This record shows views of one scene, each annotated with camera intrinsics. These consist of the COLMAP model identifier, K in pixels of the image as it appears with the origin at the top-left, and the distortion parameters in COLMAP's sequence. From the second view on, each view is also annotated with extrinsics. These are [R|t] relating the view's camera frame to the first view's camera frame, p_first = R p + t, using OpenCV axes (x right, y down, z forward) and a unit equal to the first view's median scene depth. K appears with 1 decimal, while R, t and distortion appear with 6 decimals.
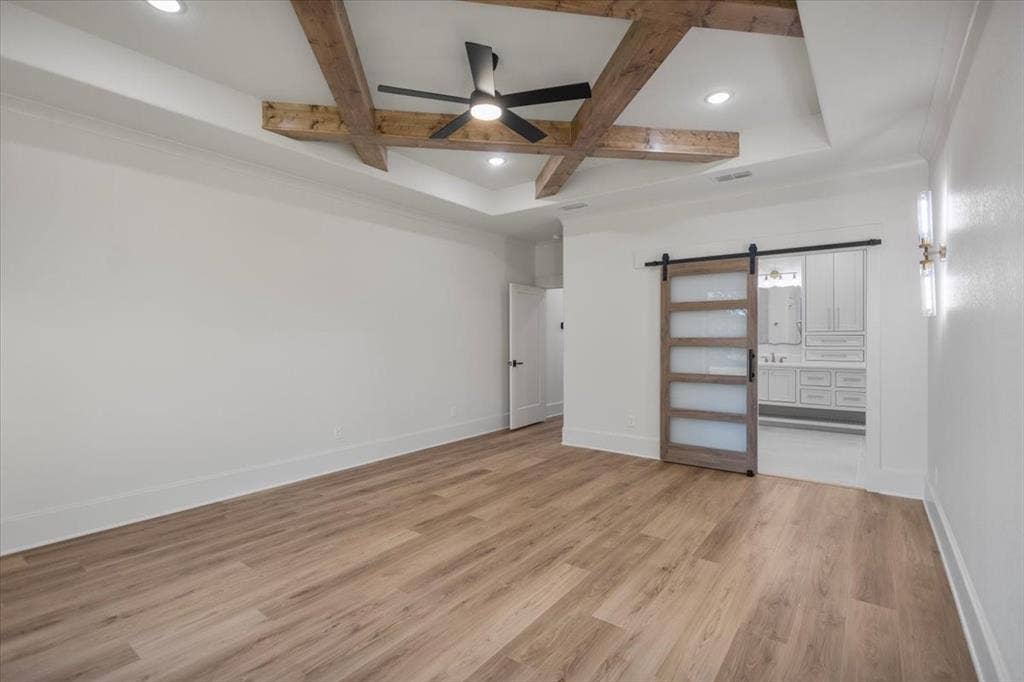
lens RADIAL K [[479.0, 0, 508.6], [0, 479.0, 340.0], [0, 0, 1]] dist [0.006200, -0.002036]
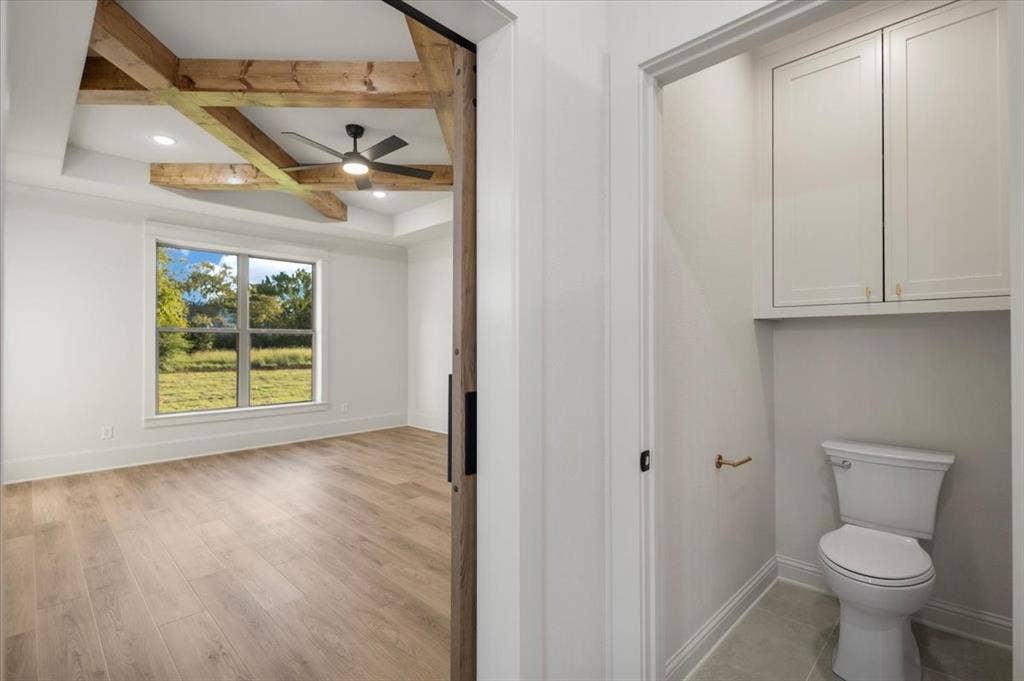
lens RADIAL K [[479.0, 0, 515.1], [0, 479.0, 335.2], [0, 0, 1]] dist [0.006200, -0.002036]
pose [[-0.131621, -0.014203, -0.991198, 1.039157], [-0.001203, 0.999899, -0.014168, 0.000754], [0.991299, -0.000673, -0.131625, 1.399519]]
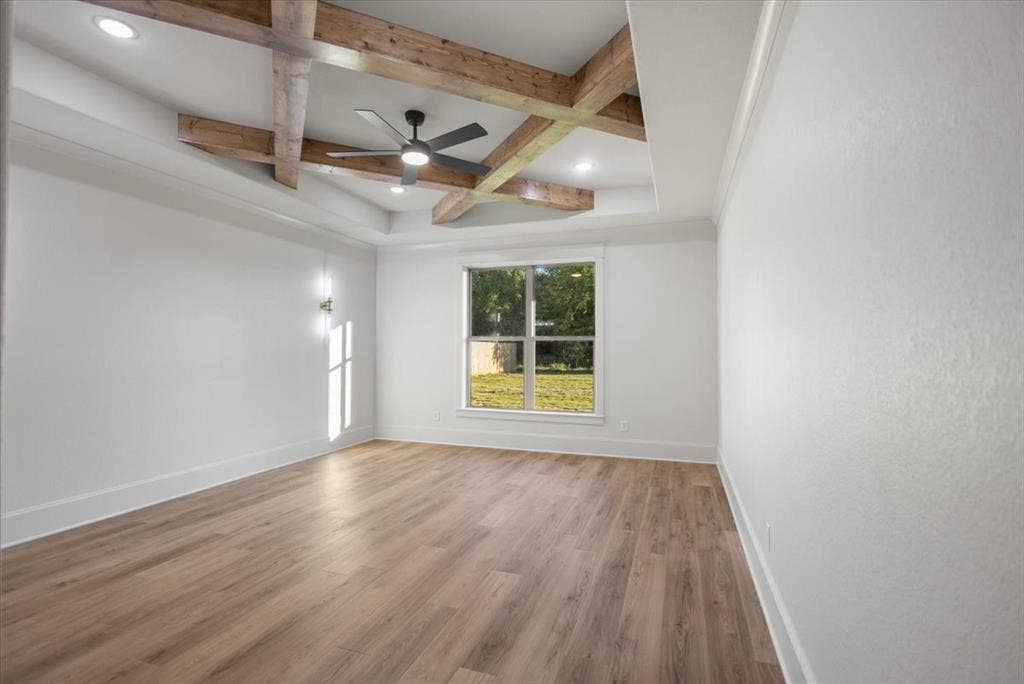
lens RADIAL K [[479.0, 0, 515.3], [0, 479.0, 339.8], [0, 0, 1]] dist [0.006200, -0.002036]
pose [[-0.951472, -0.006278, -0.307671, 0.069716], [-0.001426, 0.999871, -0.015990, -0.002958], [0.307731, -0.014775, -0.951359, 1.922816]]
